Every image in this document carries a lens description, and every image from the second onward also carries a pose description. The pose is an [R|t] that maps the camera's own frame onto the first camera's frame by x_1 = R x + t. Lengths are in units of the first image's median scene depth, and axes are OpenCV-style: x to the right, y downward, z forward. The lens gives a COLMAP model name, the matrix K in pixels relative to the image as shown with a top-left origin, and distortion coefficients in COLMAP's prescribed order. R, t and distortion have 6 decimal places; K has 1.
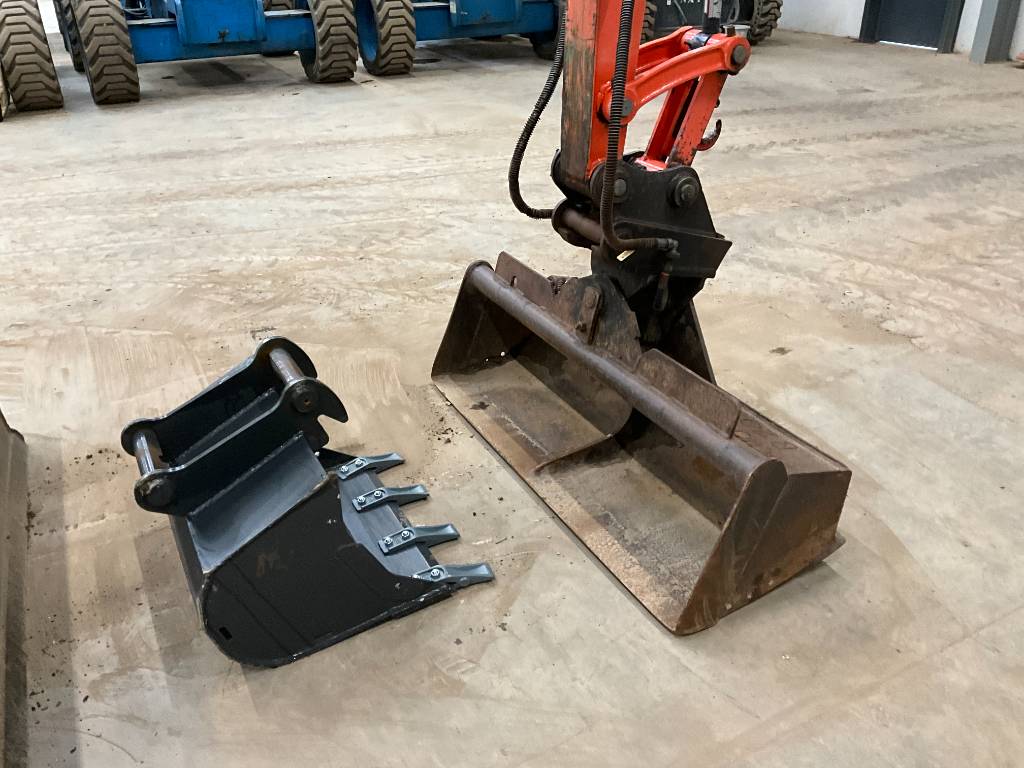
lens RADIAL K [[834.6, 0, 512.0], [0, 834.6, 384.0], [0, 0, 1]] dist [0.070721, -0.123983]
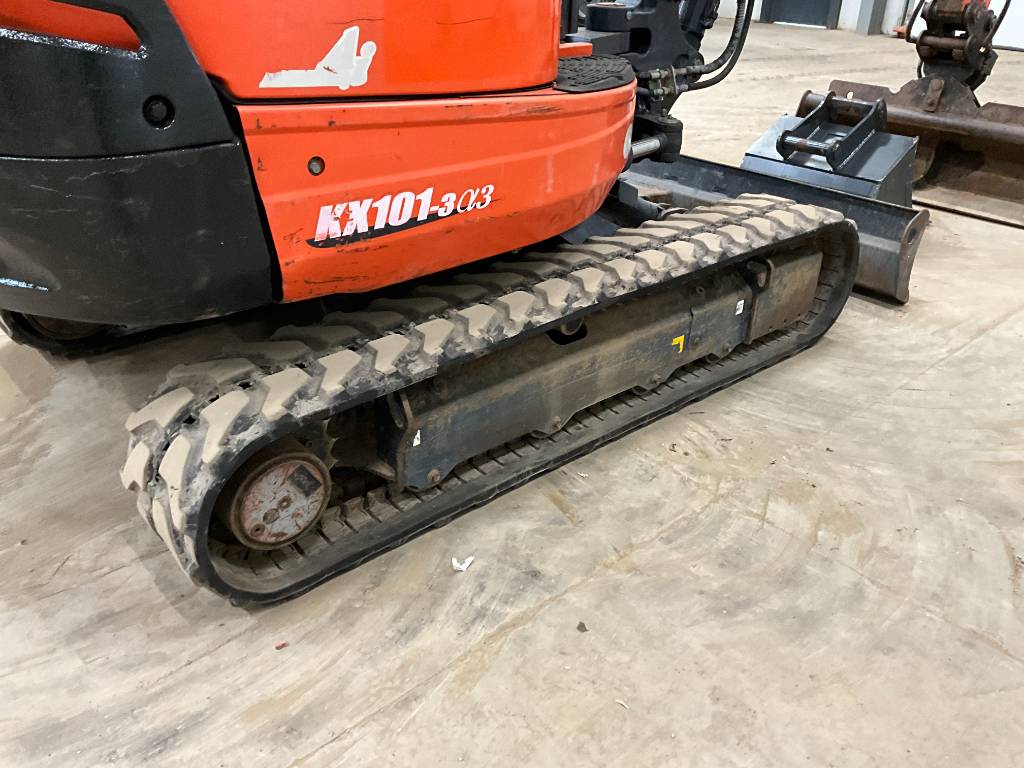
lens RADIAL K [[836.0, 0, 515.3], [0, 836.0, 380.0], [0, 0, 1]] dist [0.113255, -0.225759]
pose [[0.970264, -0.084848, 0.226691, -0.917144], [0.089674, 0.995910, -0.011059, 0.344306], [-0.224826, 0.031059, 0.973904, -0.417862]]
